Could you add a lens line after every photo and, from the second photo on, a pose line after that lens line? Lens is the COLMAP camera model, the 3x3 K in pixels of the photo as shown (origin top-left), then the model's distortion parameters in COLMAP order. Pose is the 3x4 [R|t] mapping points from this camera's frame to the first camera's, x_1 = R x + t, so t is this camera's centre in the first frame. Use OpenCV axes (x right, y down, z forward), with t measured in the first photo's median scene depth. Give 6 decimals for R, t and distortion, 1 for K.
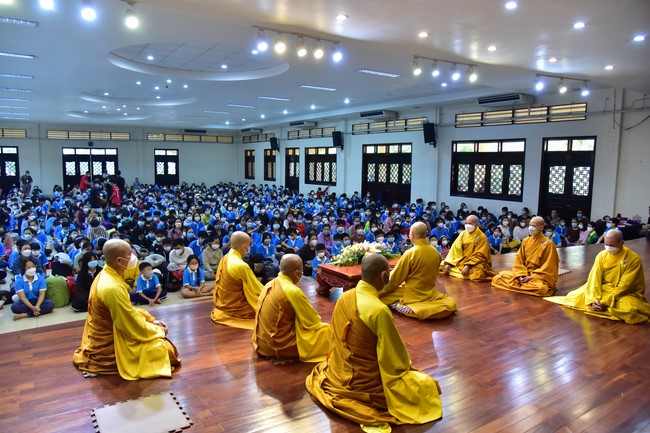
lens RADIAL K [[462.0, 0, 327.5], [0, 462.0, 224.8], [0, 0, 1]] dist [-0.109816, 0.042836]
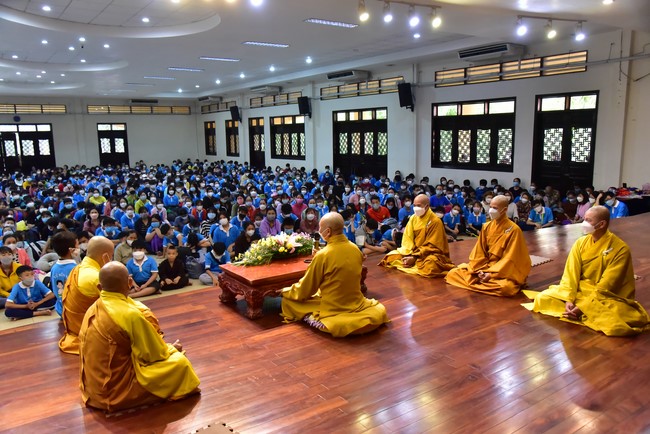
lens RADIAL K [[509.2, 0, 329.5], [0, 509.2, 229.2], [0, 0, 1]] dist [-0.062792, 0.058036]
pose [[0.999028, -0.035621, 0.025981, 0.036079], [0.034183, 0.997964, 0.053841, -0.003928], [-0.027846, -0.052901, 0.998211, 0.032200]]
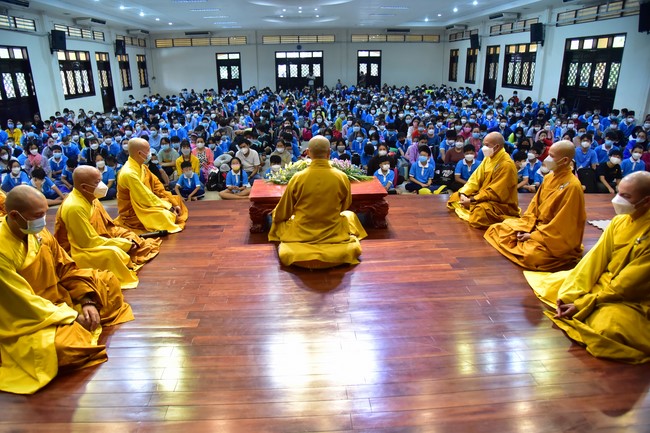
lens RADIAL K [[447.2, 0, 317.9], [0, 447.2, 220.2], [0, 0, 1]] dist [-0.092047, 0.030027]
pose [[0.852814, 0.147037, -0.501088, 0.124115], [-0.041725, 0.975661, 0.215279, -0.006520], [0.520546, -0.162685, 0.838192, 0.080498]]
